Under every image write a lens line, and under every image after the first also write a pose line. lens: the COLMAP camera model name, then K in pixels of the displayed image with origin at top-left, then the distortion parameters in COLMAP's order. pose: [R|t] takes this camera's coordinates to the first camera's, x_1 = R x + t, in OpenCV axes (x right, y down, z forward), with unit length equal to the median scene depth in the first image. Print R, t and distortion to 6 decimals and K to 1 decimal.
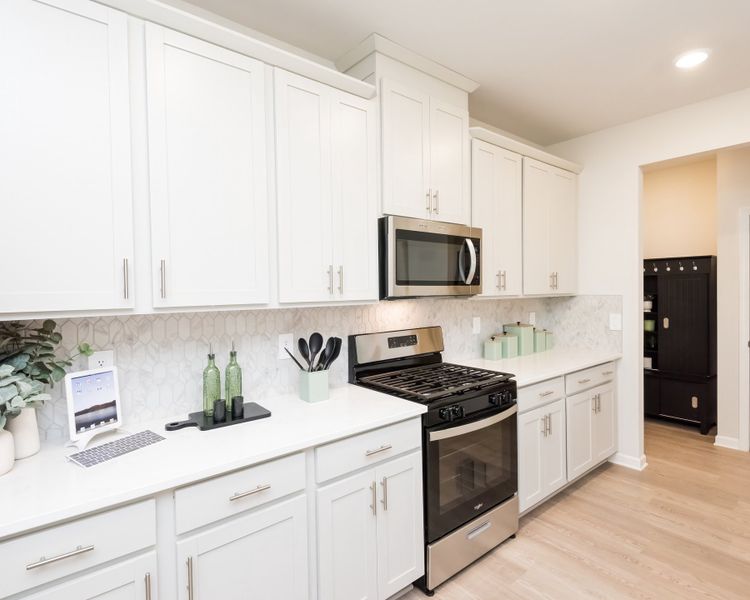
lens RADIAL K [[403.6, 0, 369.0], [0, 403.6, 299.0], [0, 0, 1]] dist [0.007149, -0.002846]
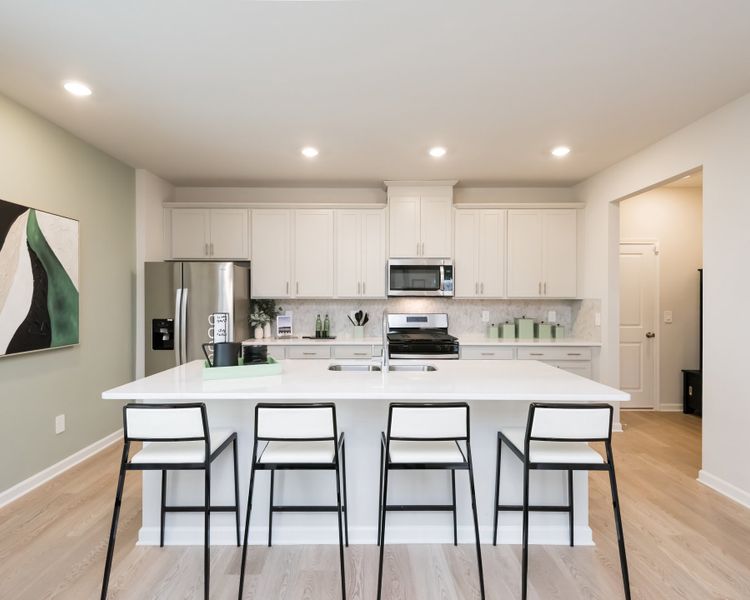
lens RADIAL K [[403.6, 0, 370.7], [0, 403.6, 300.2], [0, 0, 1]] dist [0.007149, -0.002846]
pose [[0.783984, 0.015797, -0.620580, 1.215884], [-0.026766, 0.999607, -0.008368, 0.037256], [0.620203, 0.023170, 0.784099, -0.727403]]
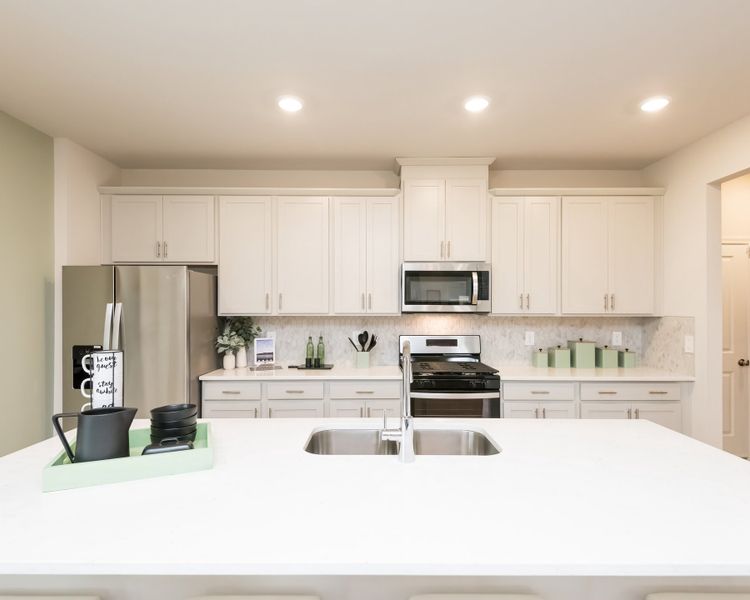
lens RADIAL K [[403.6, 0, 377.5], [0, 403.6, 305.9], [0, 0, 1]] dist [0.007149, -0.002846]
pose [[0.784260, 0.007879, -0.620382, 0.894682], [-0.026489, 0.999433, -0.020794, 0.007152], [0.619866, 0.032741, 0.784024, -0.332107]]
